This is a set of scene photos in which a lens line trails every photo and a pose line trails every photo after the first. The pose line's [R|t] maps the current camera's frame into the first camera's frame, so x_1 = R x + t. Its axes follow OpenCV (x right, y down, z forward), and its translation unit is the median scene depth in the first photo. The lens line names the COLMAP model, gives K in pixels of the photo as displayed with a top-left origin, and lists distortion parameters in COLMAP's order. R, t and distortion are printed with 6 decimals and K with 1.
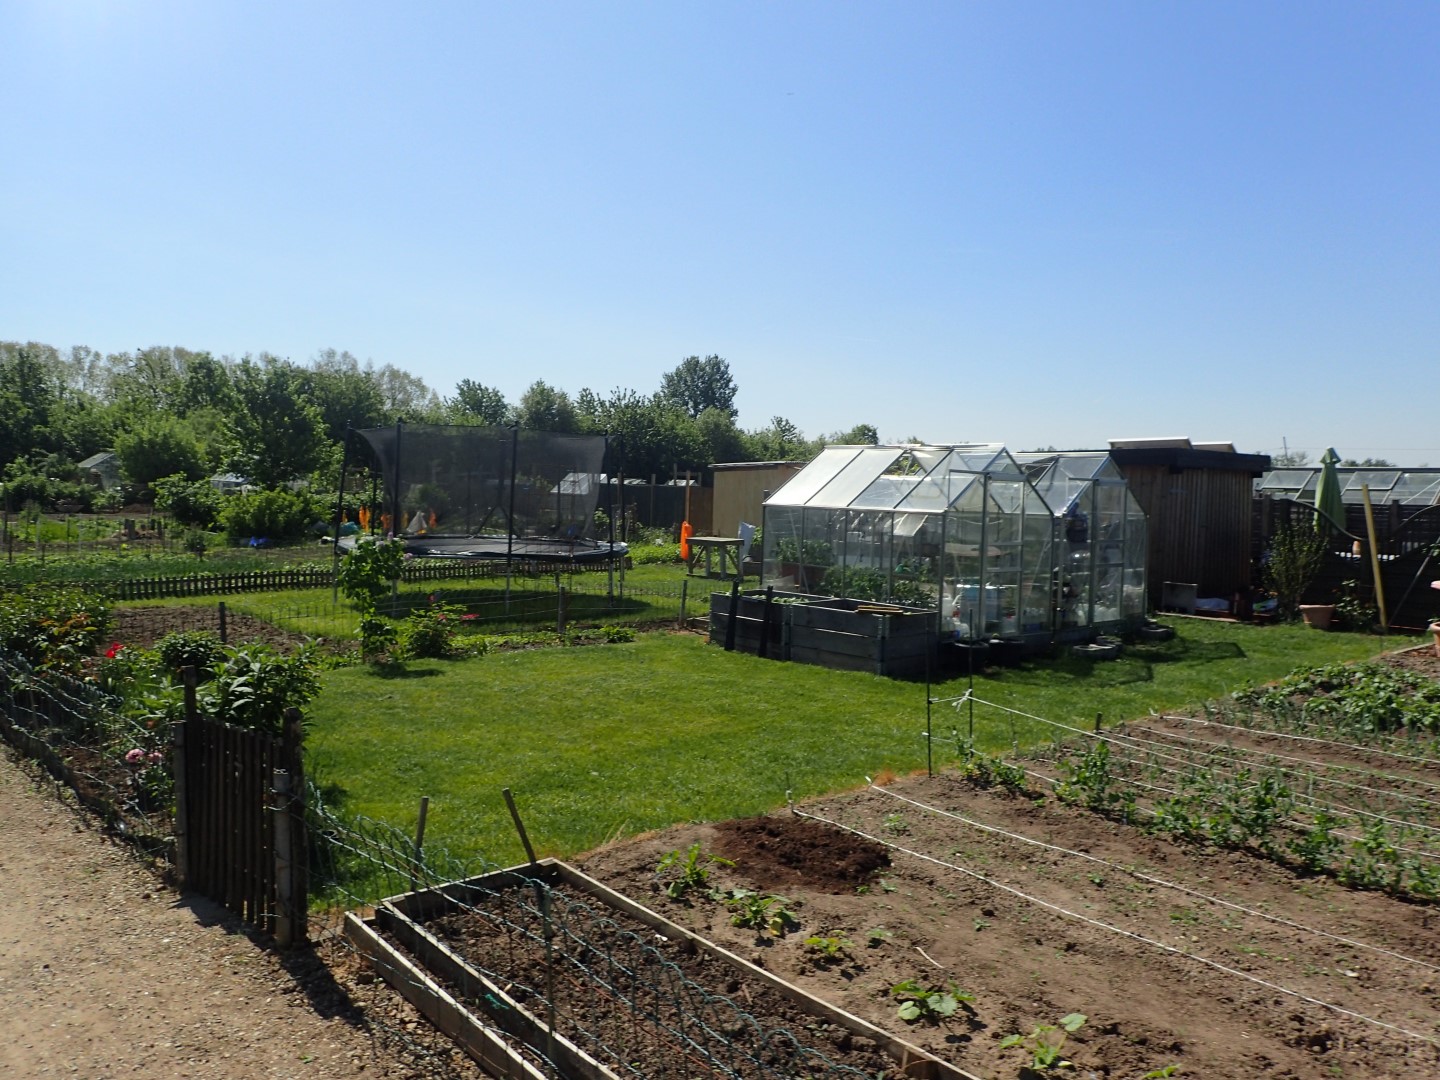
lens RADIAL K [[1066.1, 0, 721.6], [0, 1066.1, 531.9], [0, 0, 1]] dist [0.013529, -0.008603]
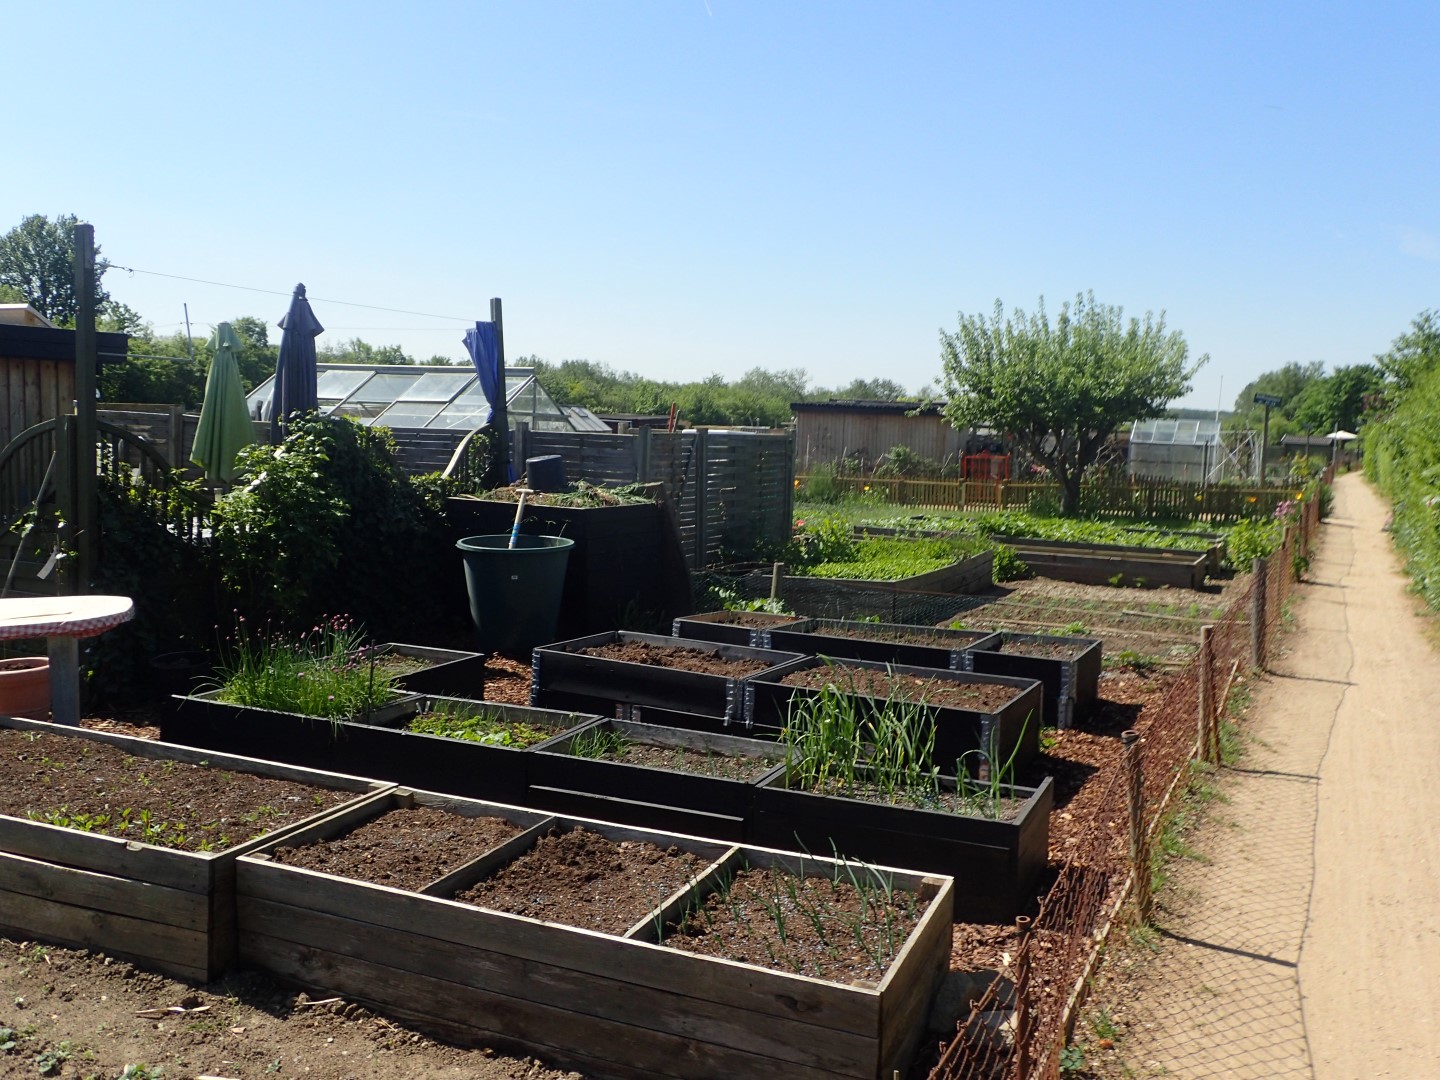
lens RADIAL K [[1273.1, 0, 724.7], [0, 1273.1, 533.8], [0, 0, 1]] dist [-0.004486, -0.000669]
pose [[0.917657, -0.030161, 0.396226, 0.111045], [0.006447, 0.998114, 0.061047, -0.001752], [-0.397320, -0.053466, 0.916121, 0.061015]]
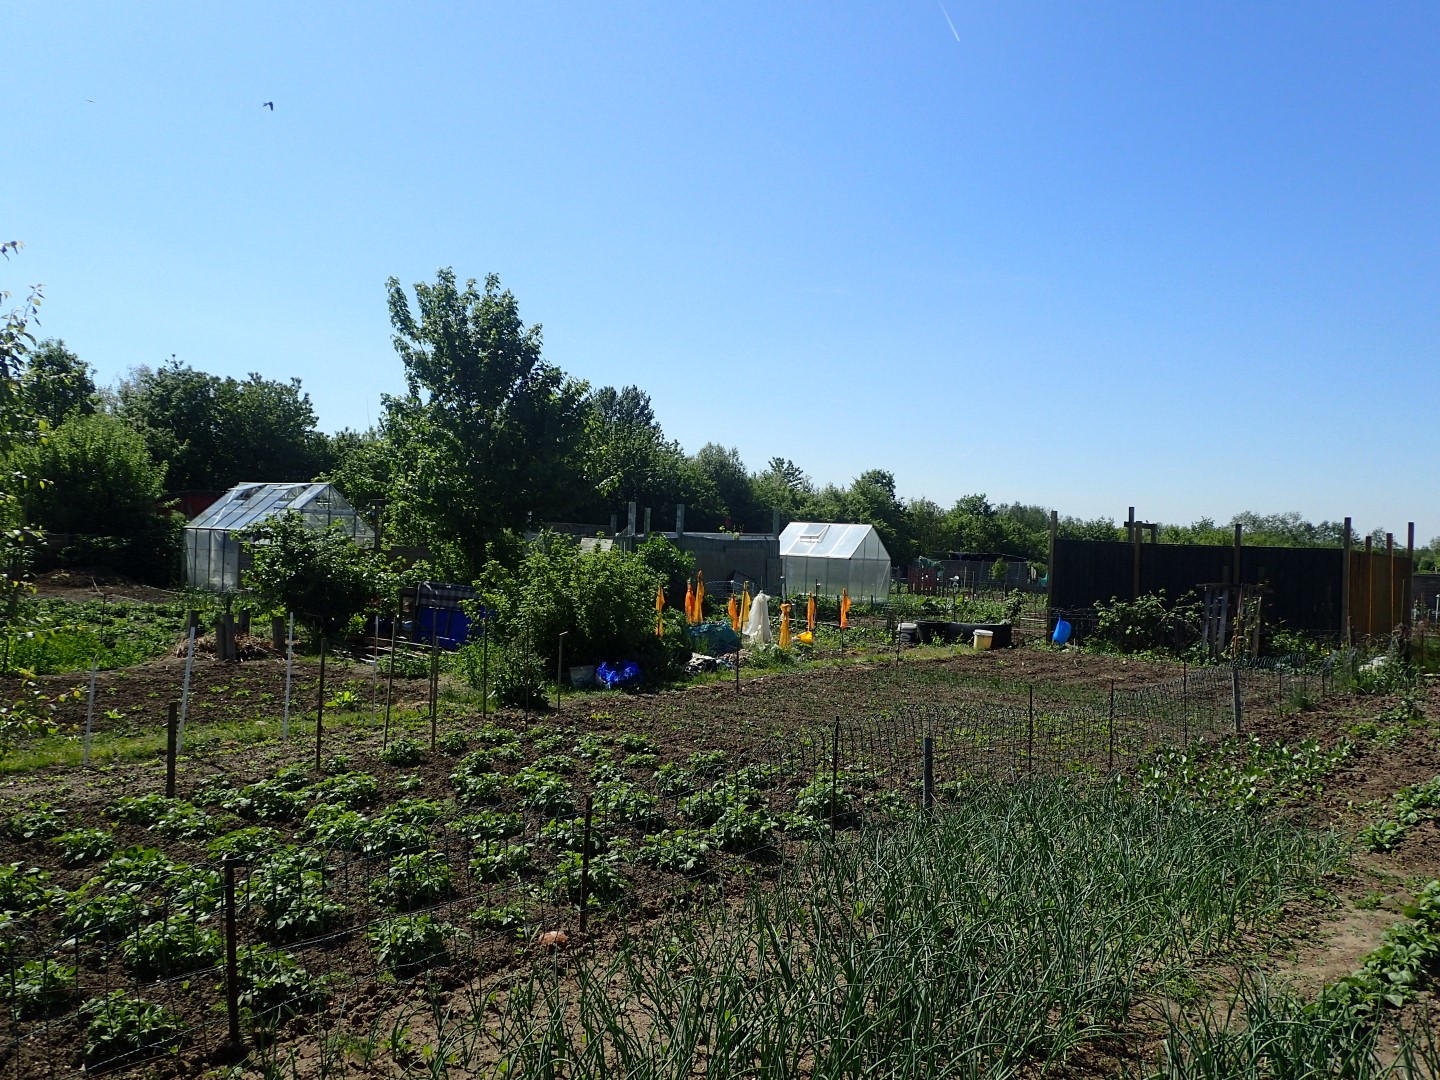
lens RADIAL K [[1196.0, 0, 712.5], [0, 1196.0, 542.5], [0, 0, 1]] dist [0.006832, 0.024826]
pose [[0.991197, 0.008268, 0.132134, -0.144088], [-0.002347, 0.998989, -0.044901, -0.006406], [-0.132371, 0.044195, 0.990214, 0.167435]]
